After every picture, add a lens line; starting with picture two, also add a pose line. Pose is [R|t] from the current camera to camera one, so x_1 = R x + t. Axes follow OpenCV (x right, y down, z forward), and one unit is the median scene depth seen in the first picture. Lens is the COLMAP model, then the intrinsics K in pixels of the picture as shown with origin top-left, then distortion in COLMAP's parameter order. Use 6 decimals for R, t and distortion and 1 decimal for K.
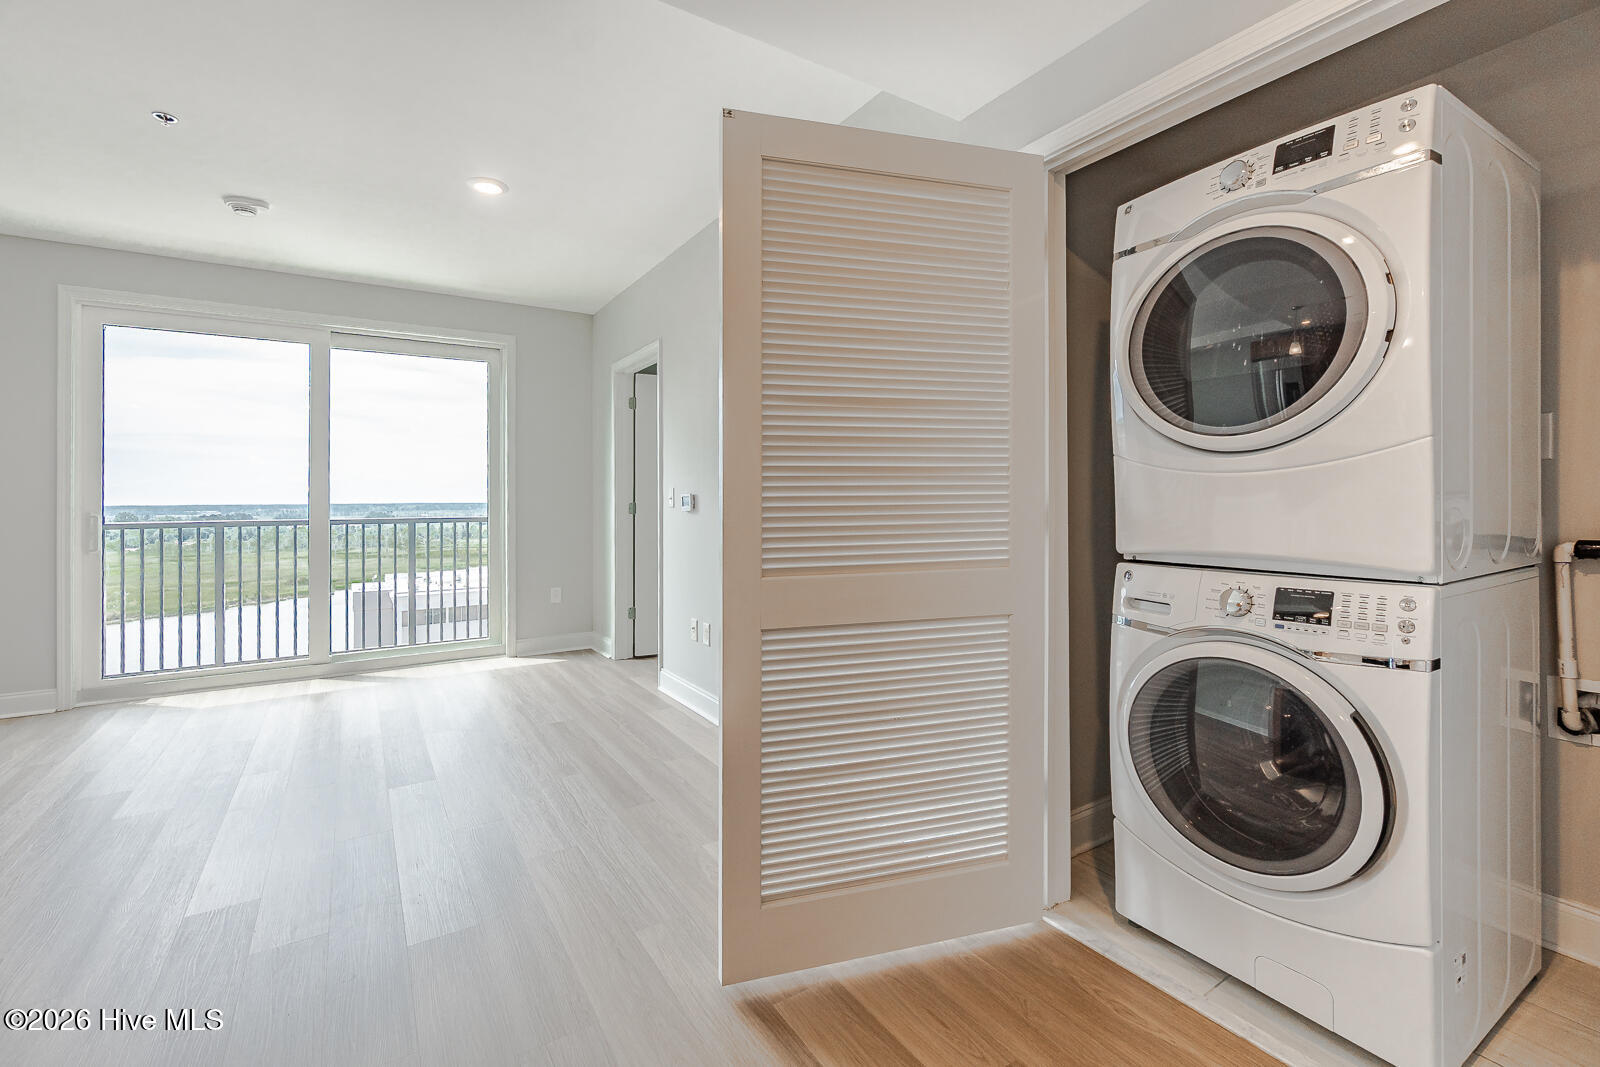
lens RADIAL K [[702.1, 0, 786.1], [0, 702.1, 503.0], [0, 0, 1]] dist [-0.003894, 0.001900]
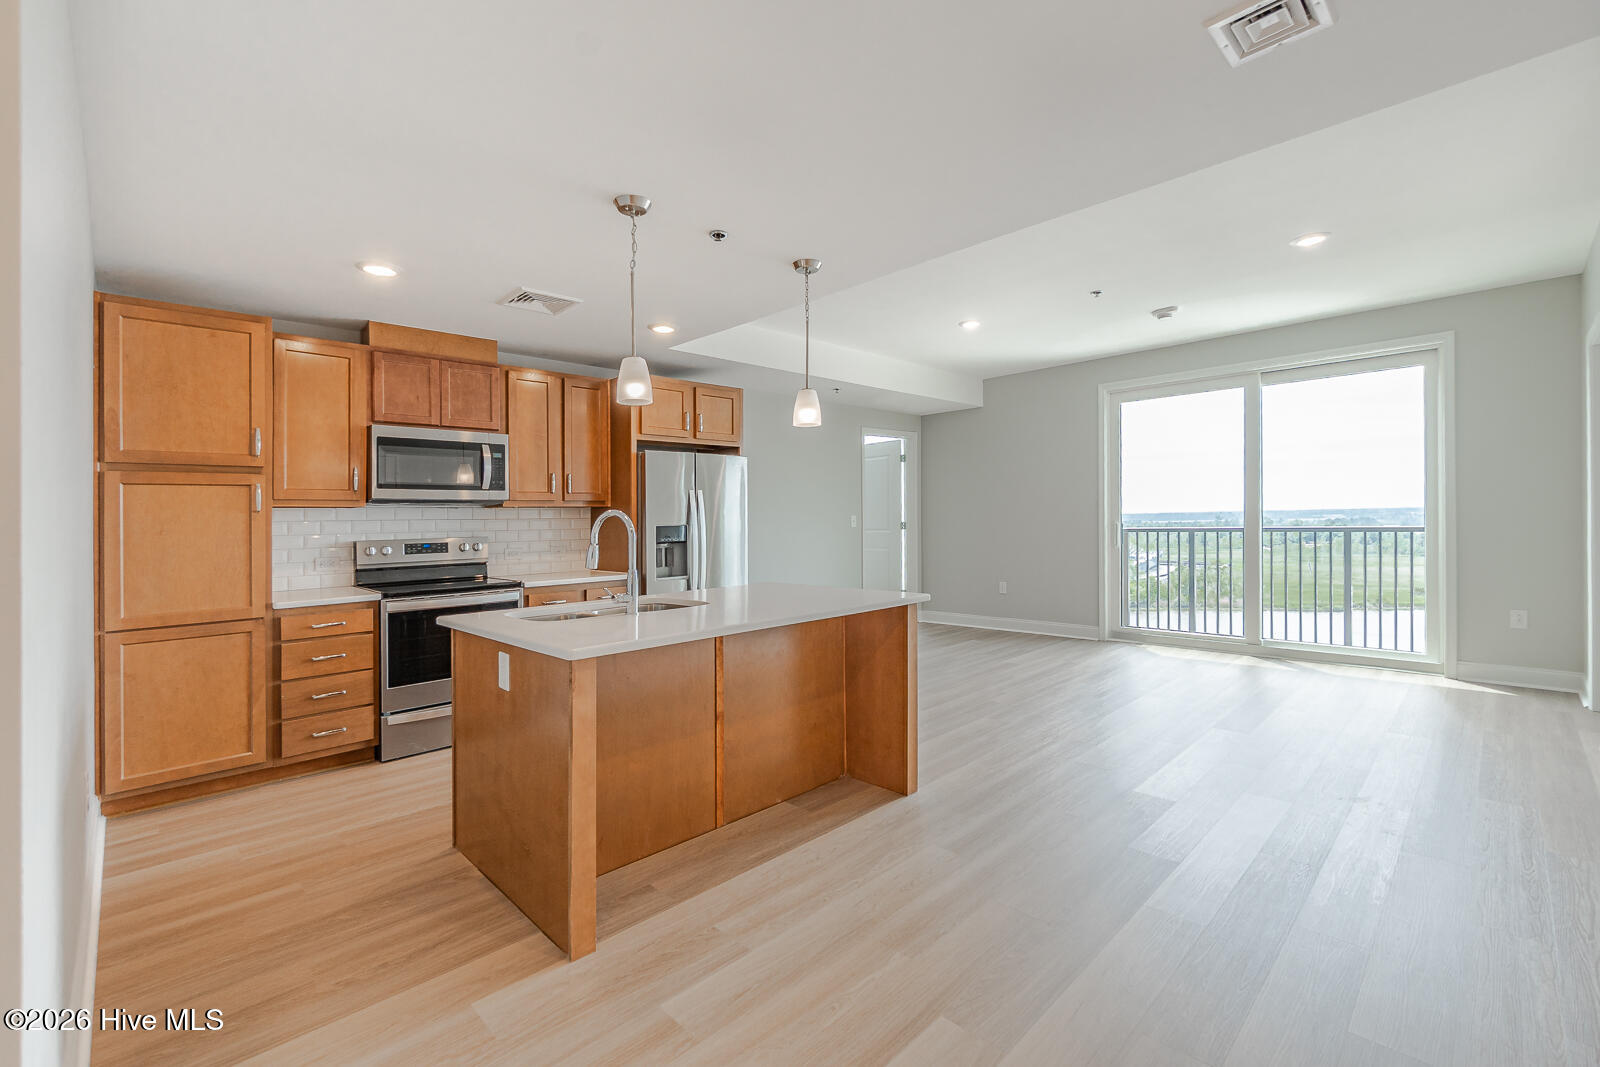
lens RADIAL K [[702.1, 0, 796.2], [0, 702.1, 528.8], [0, 0, 1]] dist [-0.003894, 0.001900]
pose [[0.203239, 0.015654, -0.979004, 0.353793], [0.014822, 0.999708, 0.019063, -0.008892], [0.979017, -0.018385, 0.202948, -0.032279]]
